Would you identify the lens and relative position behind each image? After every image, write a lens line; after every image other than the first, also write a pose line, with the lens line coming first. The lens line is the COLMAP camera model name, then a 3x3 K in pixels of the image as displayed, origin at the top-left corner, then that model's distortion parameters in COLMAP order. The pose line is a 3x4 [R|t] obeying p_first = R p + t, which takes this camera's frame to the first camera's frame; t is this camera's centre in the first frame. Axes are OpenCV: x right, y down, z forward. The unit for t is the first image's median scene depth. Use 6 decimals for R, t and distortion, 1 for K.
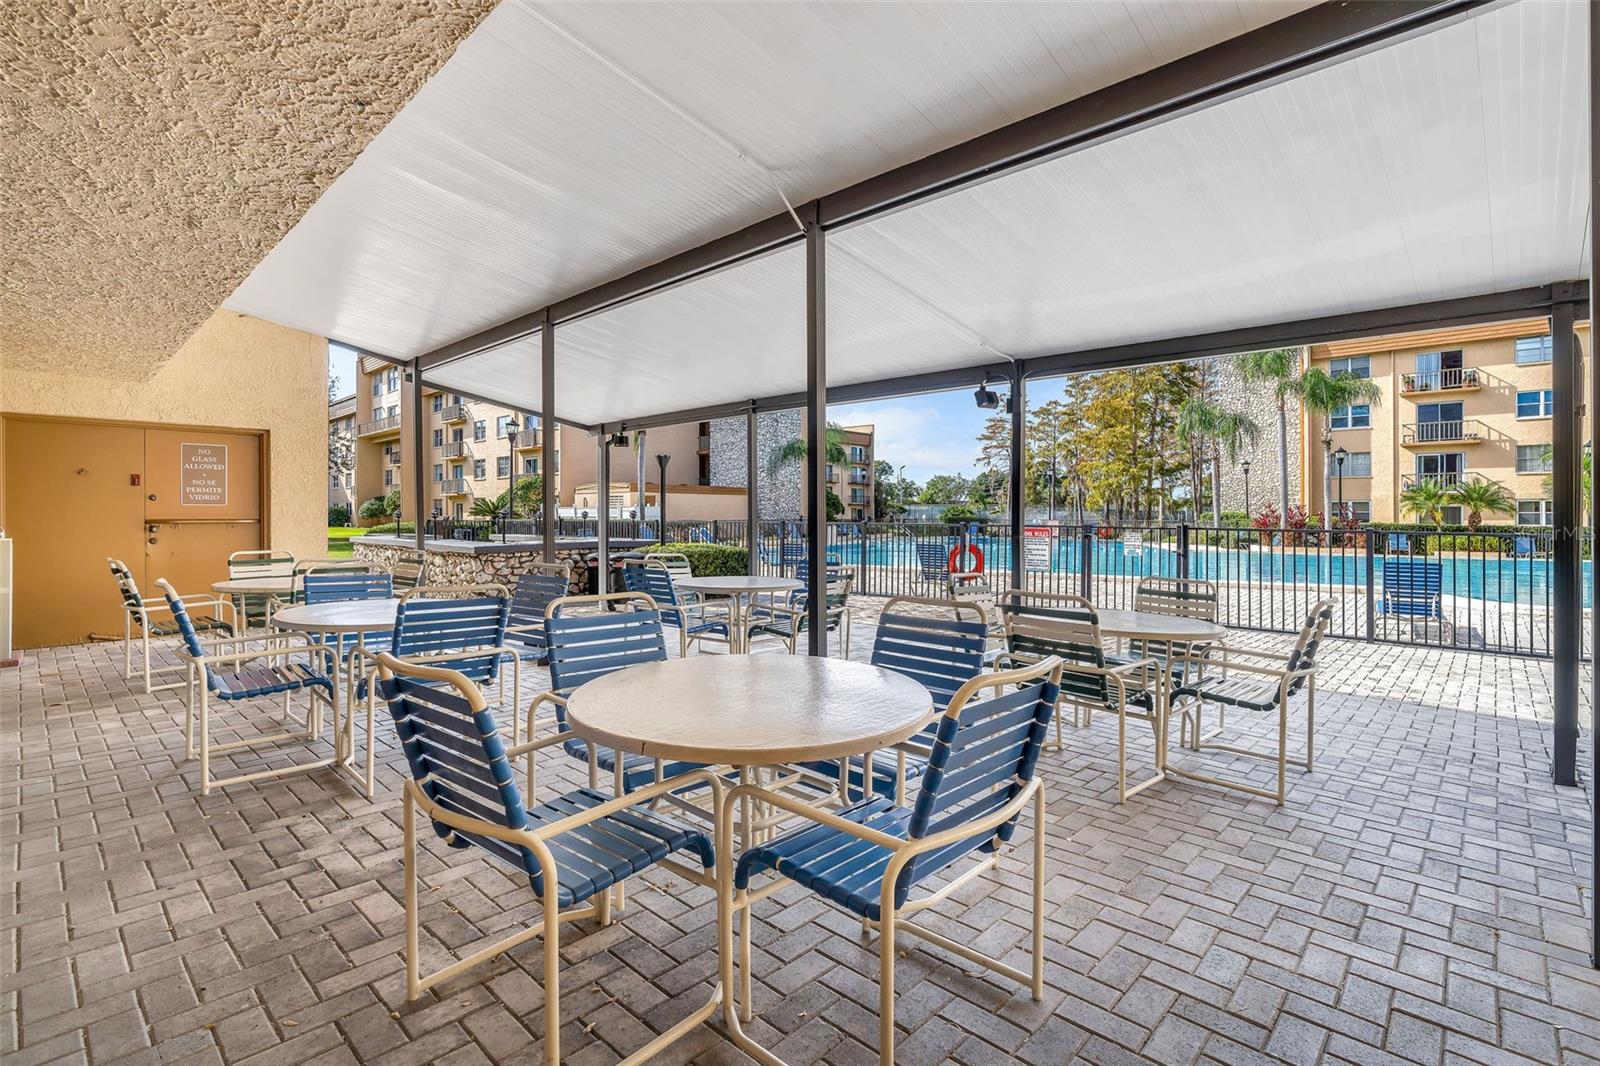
lens RADIAL K [[751.1, 0, 805.7], [0, 751.1, 507.8], [0, 0, 1]] dist [-0.008124, 0.001545]
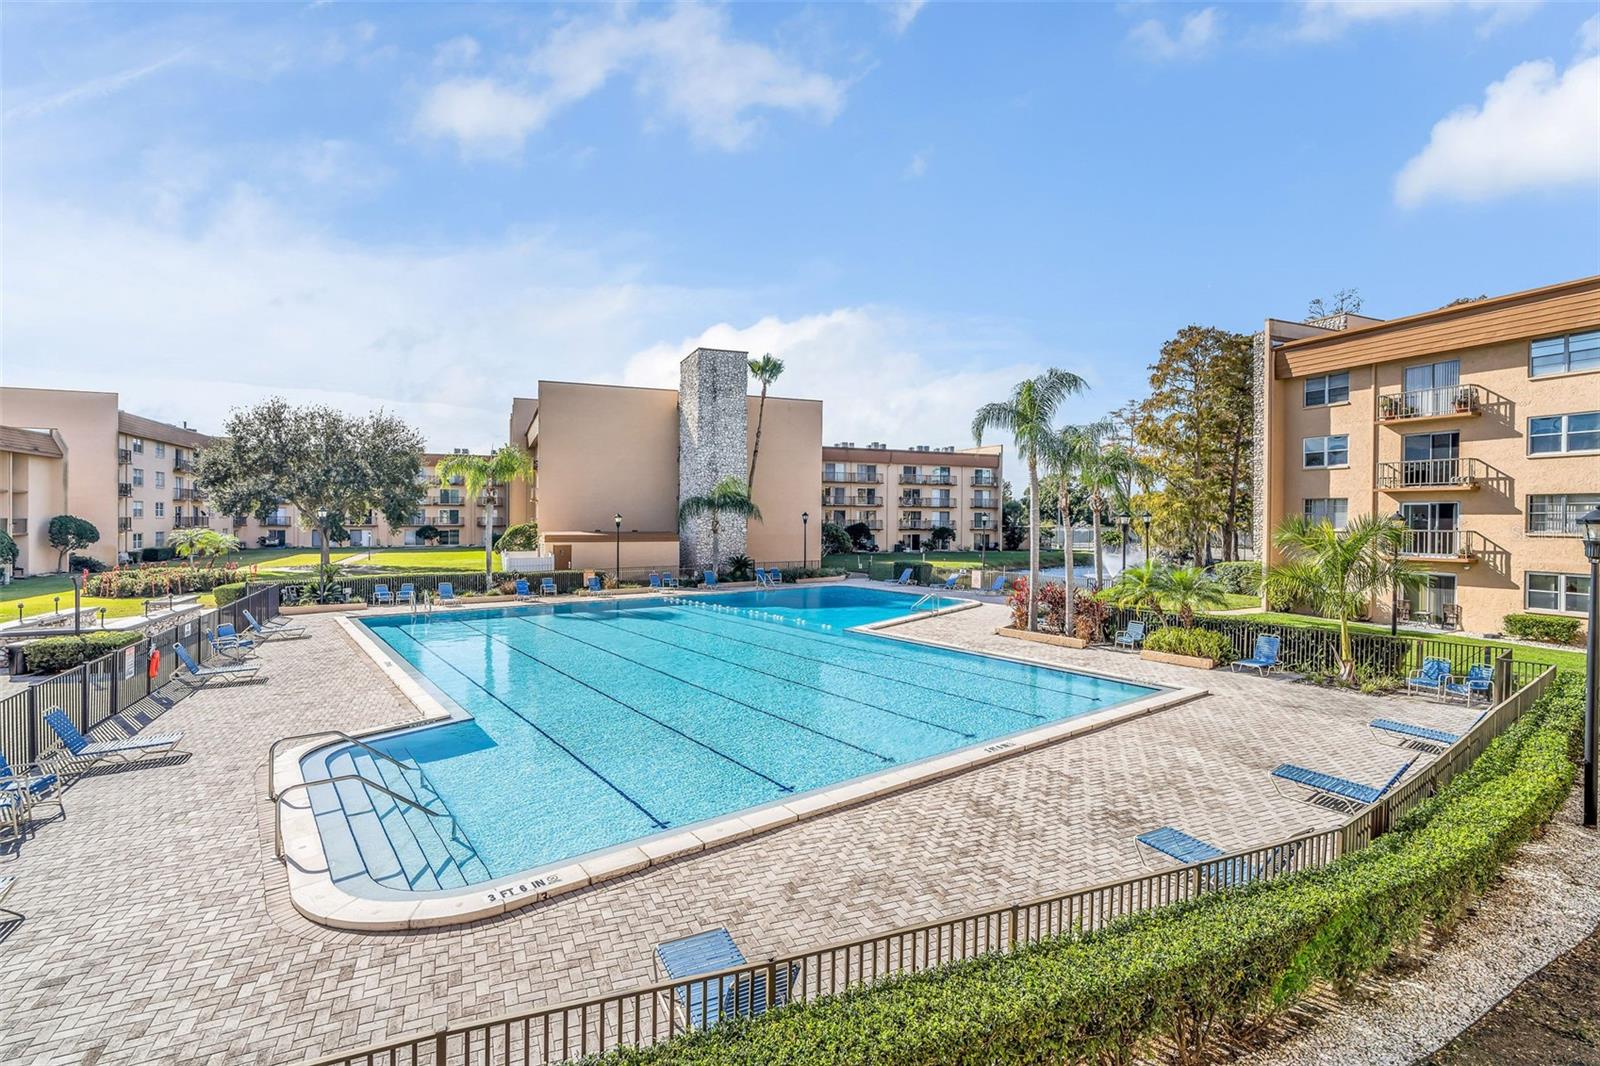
lens RADIAL K [[744.7, 0, 787.0], [0, 744.7, 530.1], [0, 0, 1]] dist [-0.004139, 0.002237]
pose [[0.903757, 0.008368, -0.427964, 0.581620], [0.002613, 0.999682, 0.025064, -0.064285], [0.428038, -0.023770, 0.903448, 0.064014]]
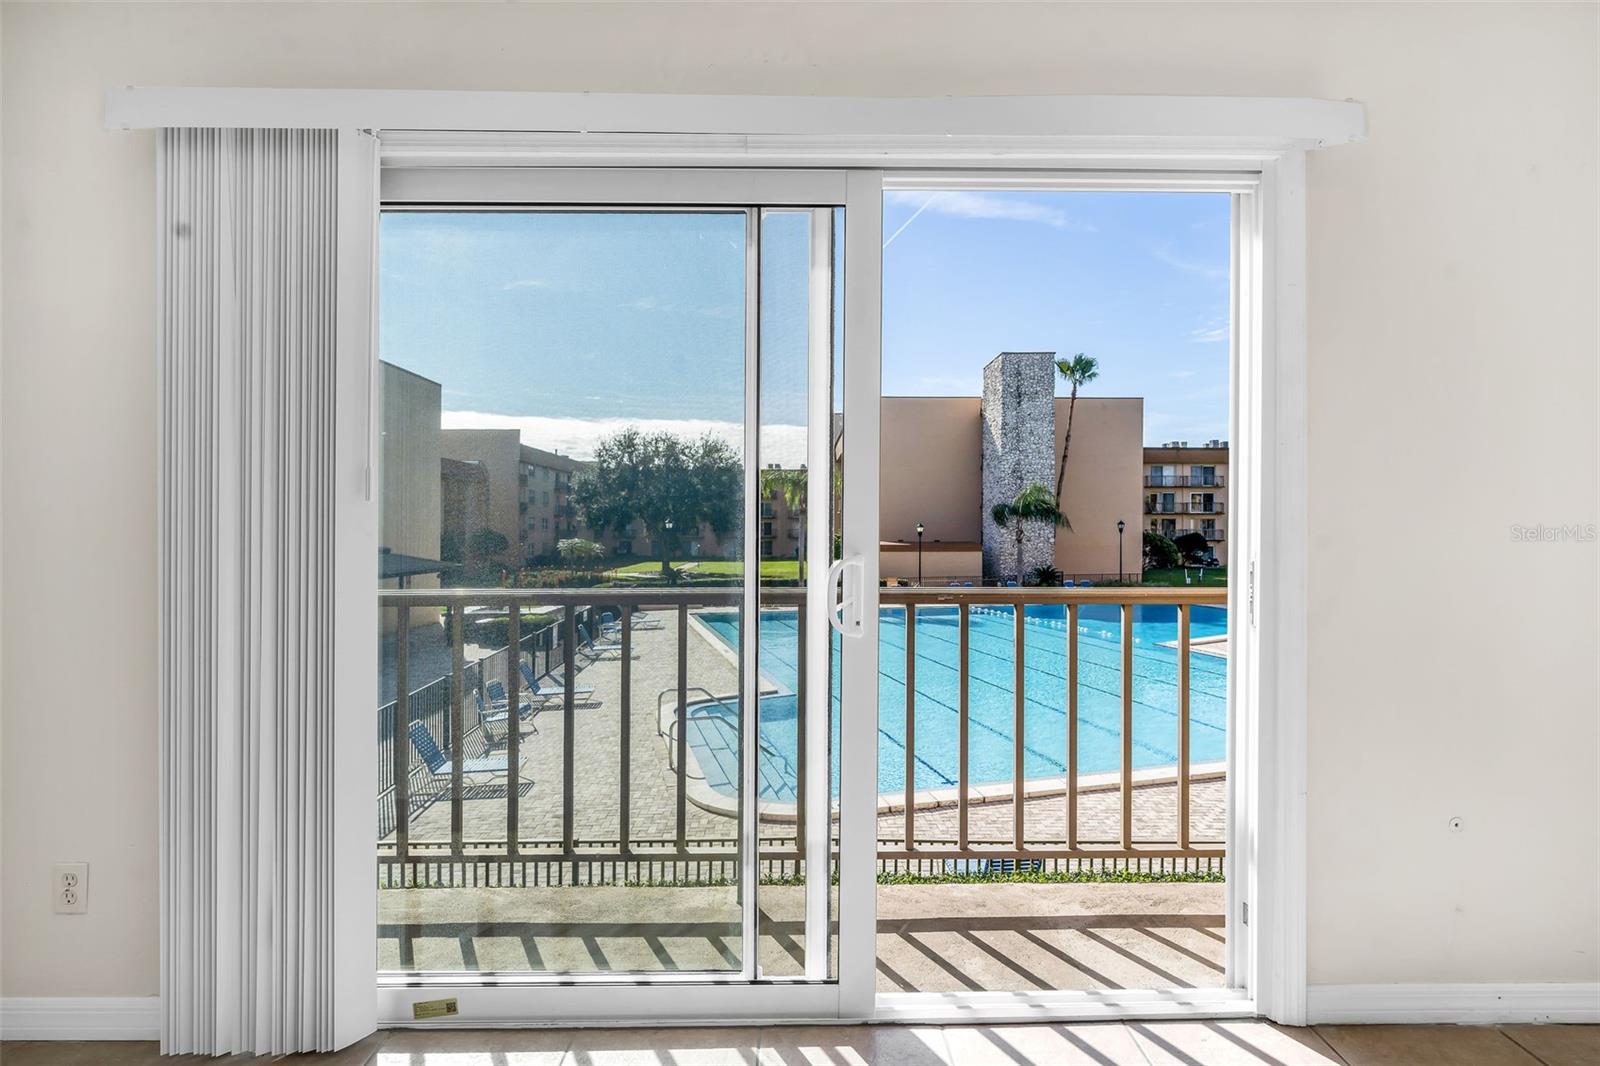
lens RADIAL K [[790.8, 0, 797.1], [0, 790.8, 532.7], [0, 0, 1]] dist [-0.012981, -0.000022]
pose [[0.680116, 0.000353, -0.733104, 0.625451], [0.010254, 0.999897, 0.009995, -0.061791], [0.733032, -0.014315, 0.680043, 0.014224]]
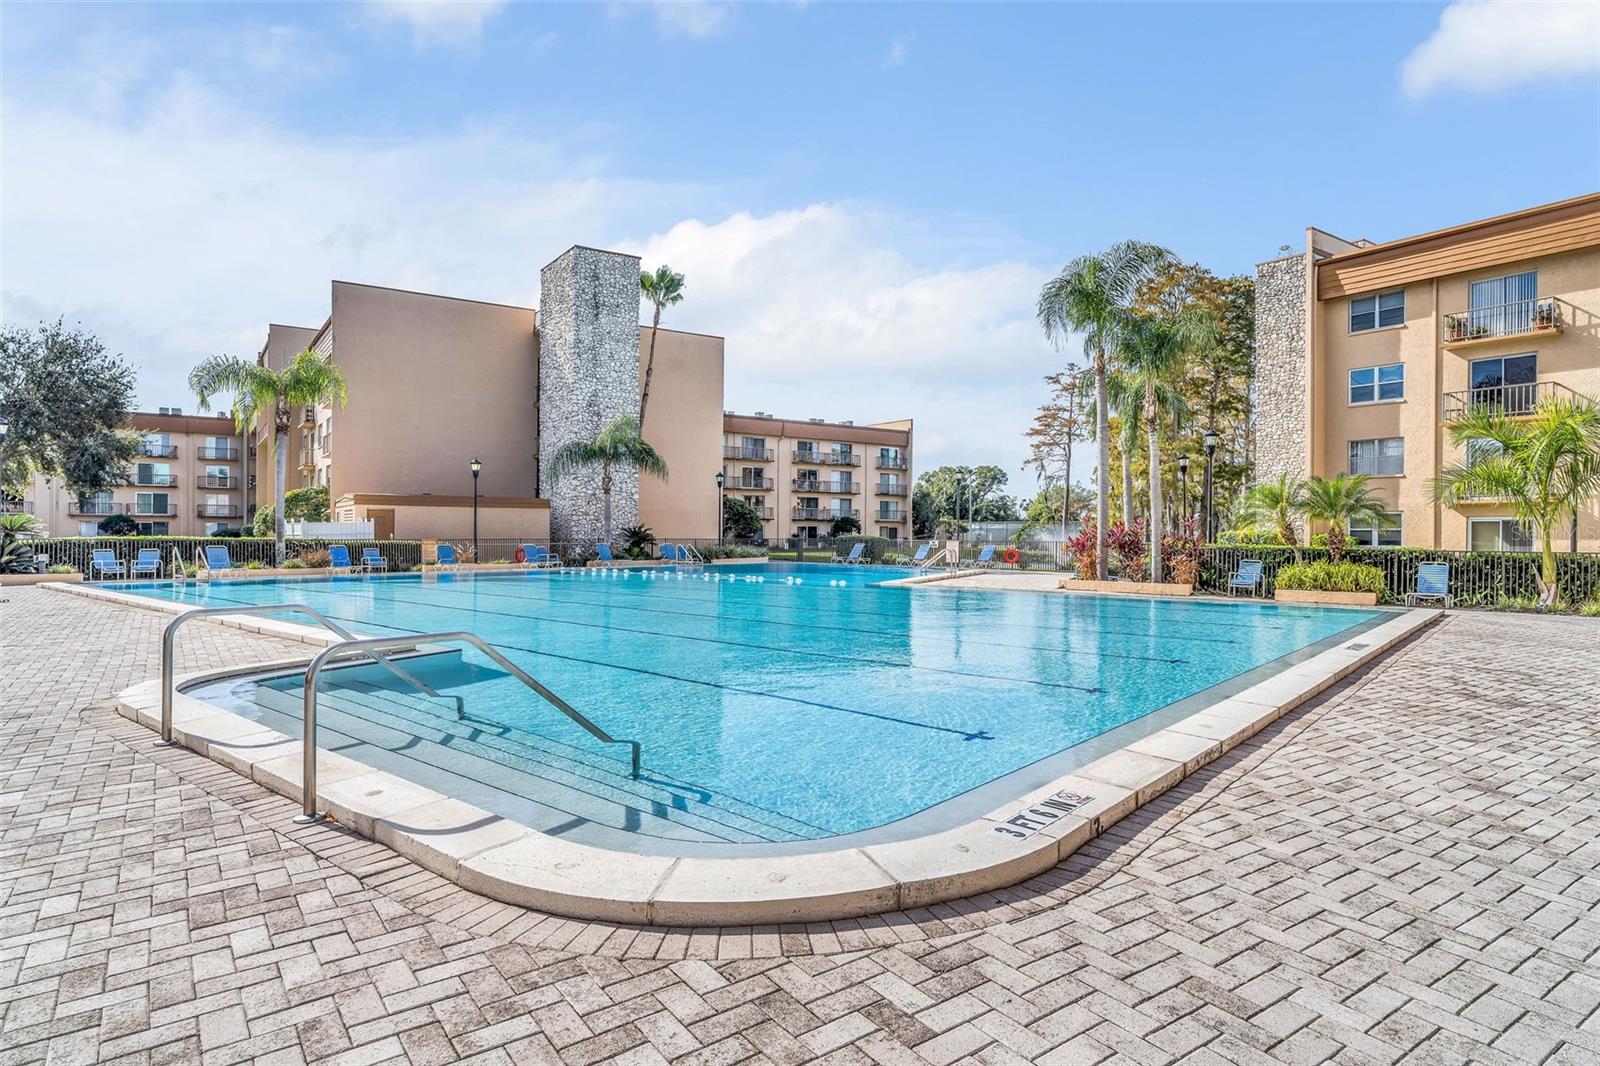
lens RADIAL K [[901.3, 0, 793.6], [0, 901.3, 547.7], [0, 0, 1]] dist [0.004659, 0.001716]
pose [[0.974490, 0.006248, -0.224342, 0.426670], [-0.001130, 0.999736, 0.022935, 0.005149], [0.224427, -0.022096, 0.974240, 0.107970]]
